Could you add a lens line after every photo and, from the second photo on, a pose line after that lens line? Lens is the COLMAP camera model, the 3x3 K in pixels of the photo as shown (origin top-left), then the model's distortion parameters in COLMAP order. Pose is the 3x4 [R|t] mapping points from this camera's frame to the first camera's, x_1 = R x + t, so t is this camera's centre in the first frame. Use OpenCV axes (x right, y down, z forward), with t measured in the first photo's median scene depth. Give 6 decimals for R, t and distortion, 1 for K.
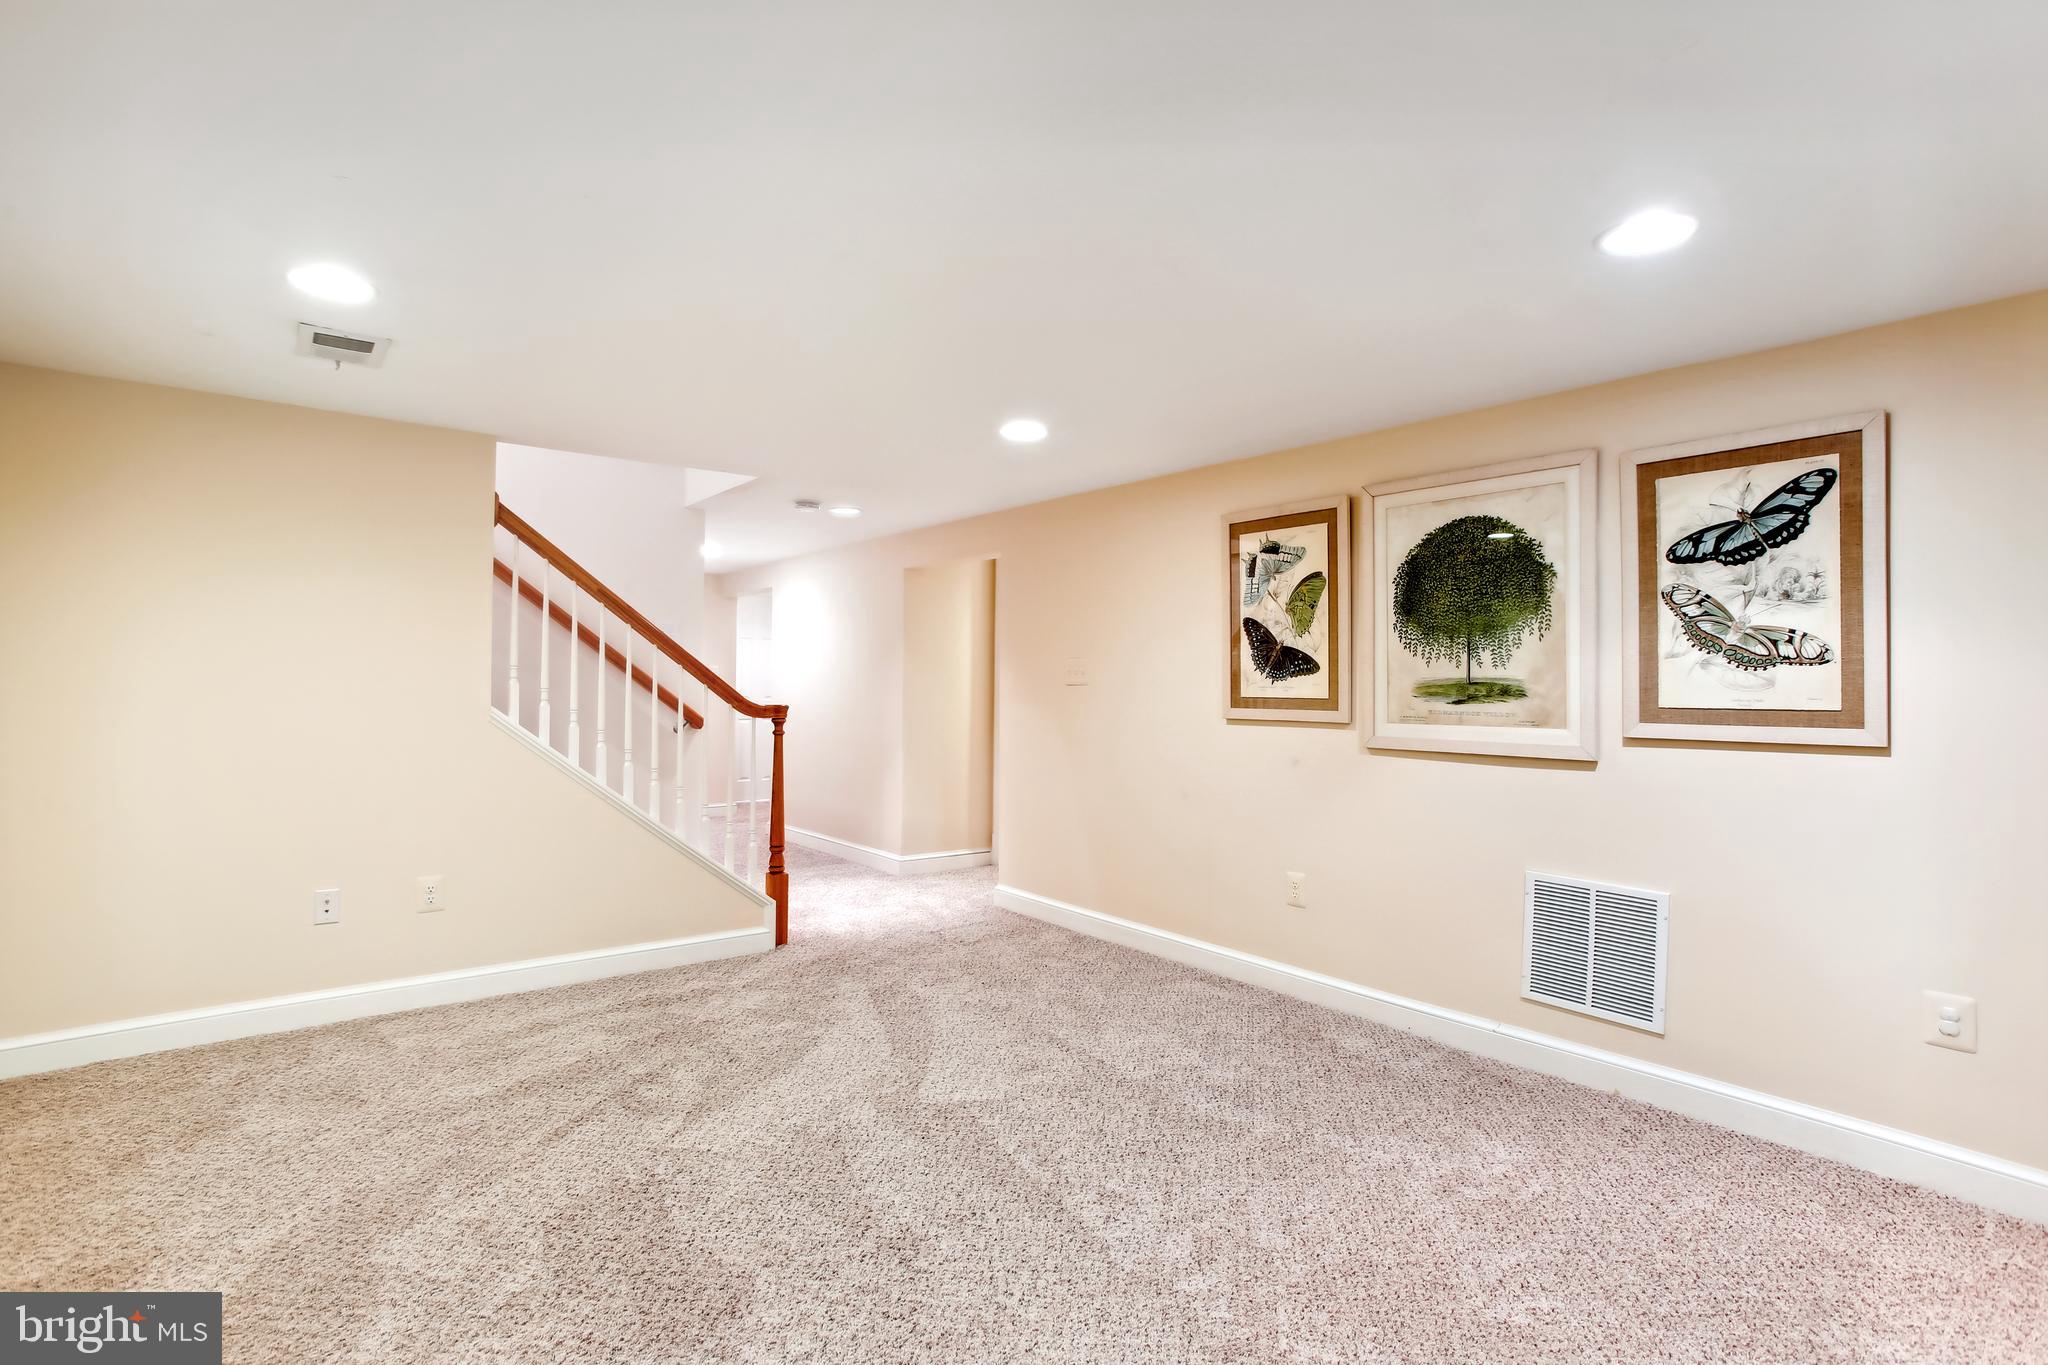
lens RADIAL K [[947.3, 0, 1015.7], [0, 947.3, 679.5], [0, 0, 1]] dist [-0.067713, 0.038689]
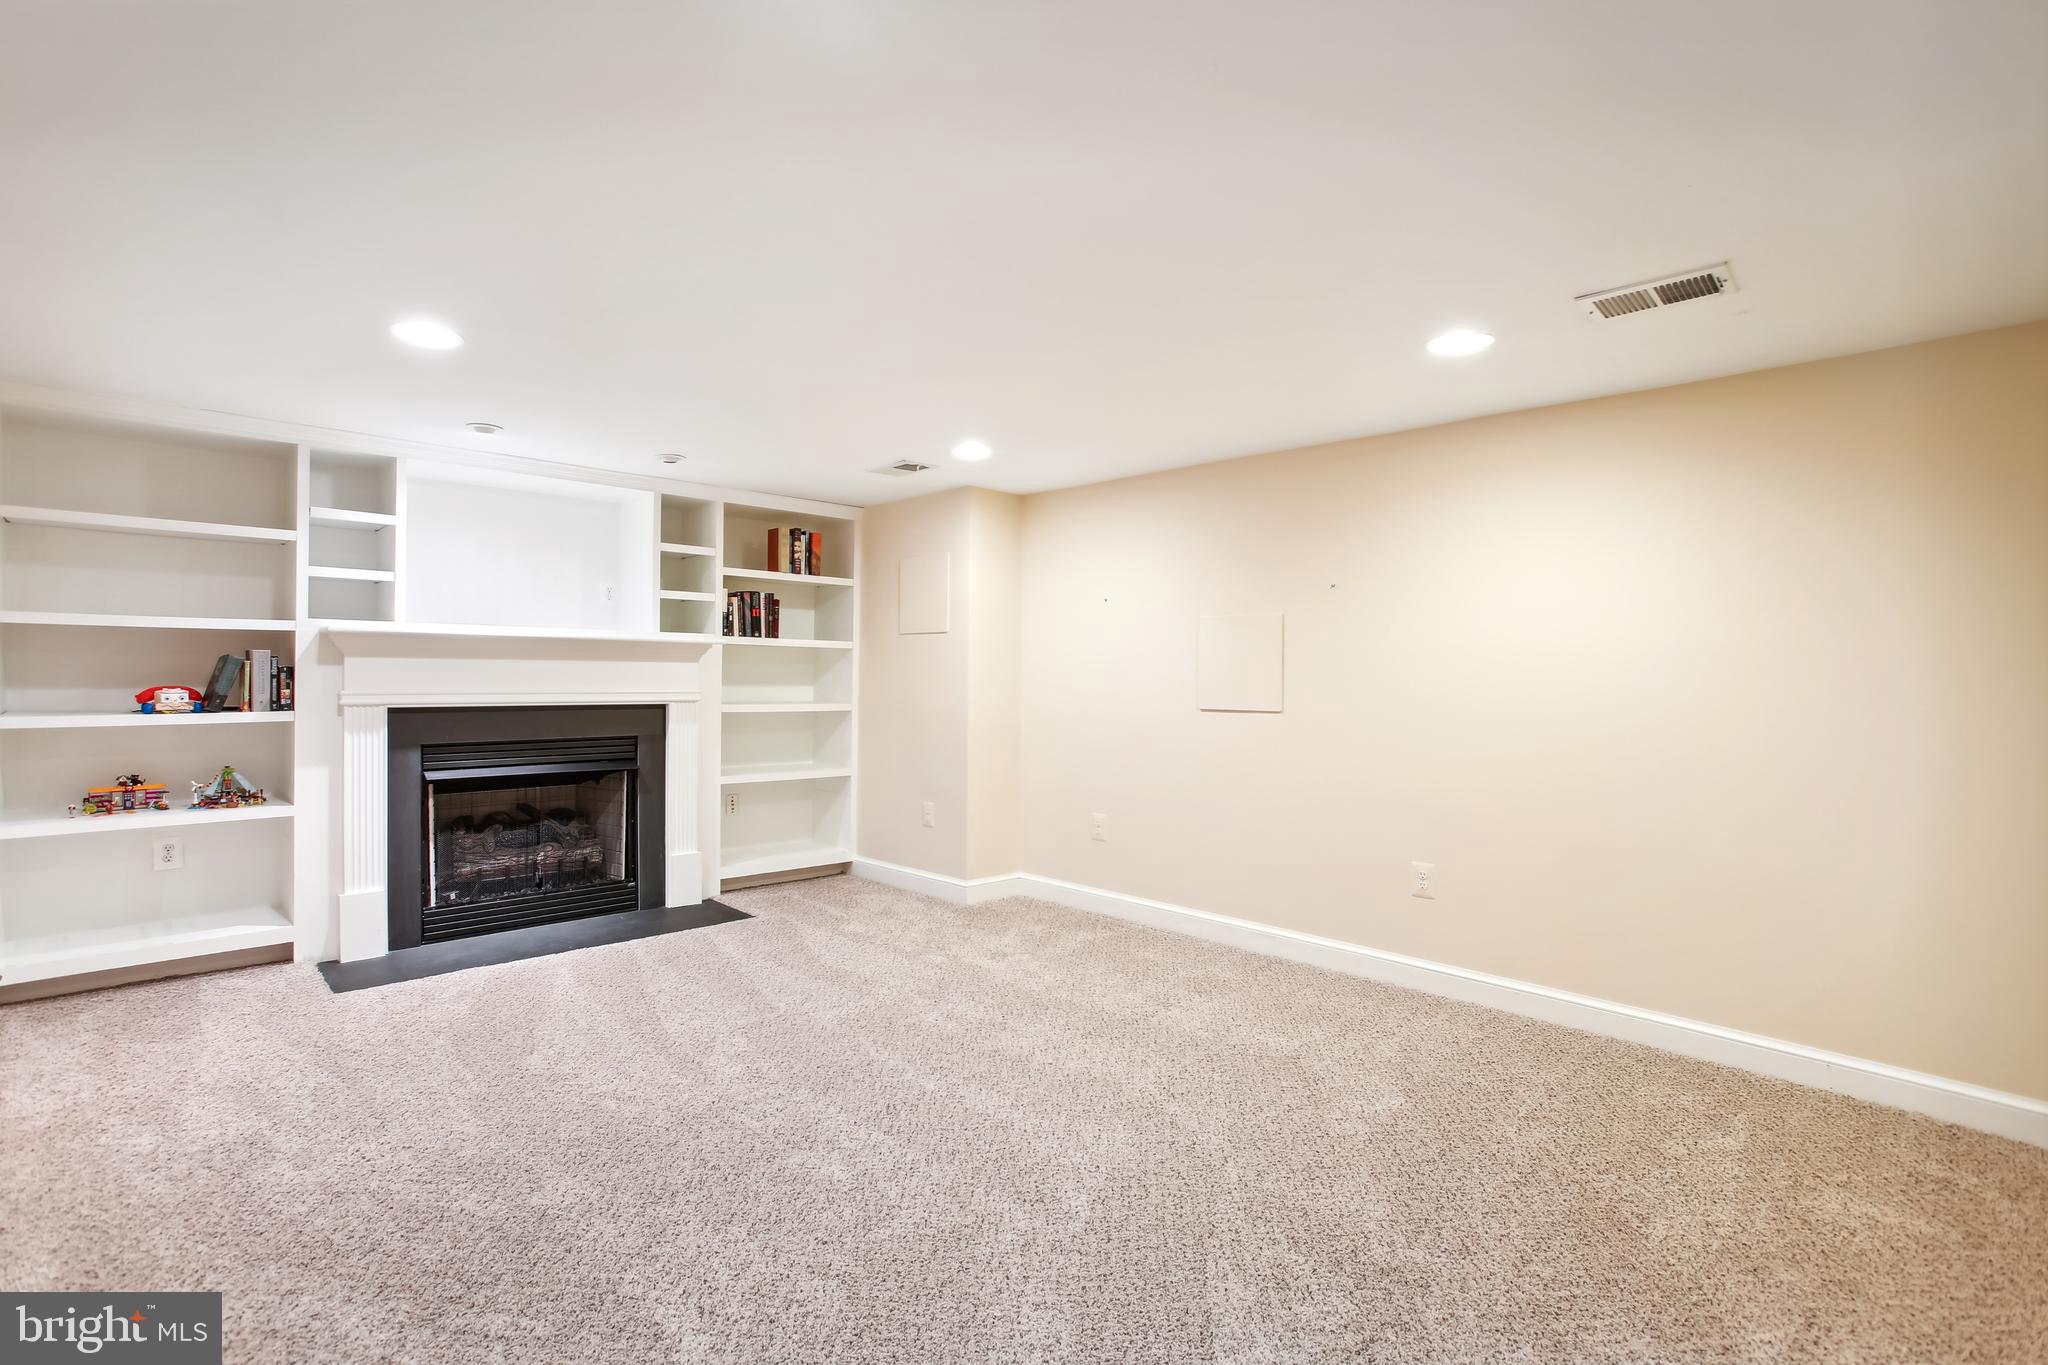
lens RADIAL K [[947.3, 0, 1015.7], [0, 947.3, 679.5], [0, 0, 1]] dist [-0.067713, 0.038689]
pose [[-0.996370, -0.021154, -0.082458, -0.060306], [-0.021039, 0.999776, -0.002269, 0.015938], [0.082488, -0.000526, -0.996592, 1.454202]]
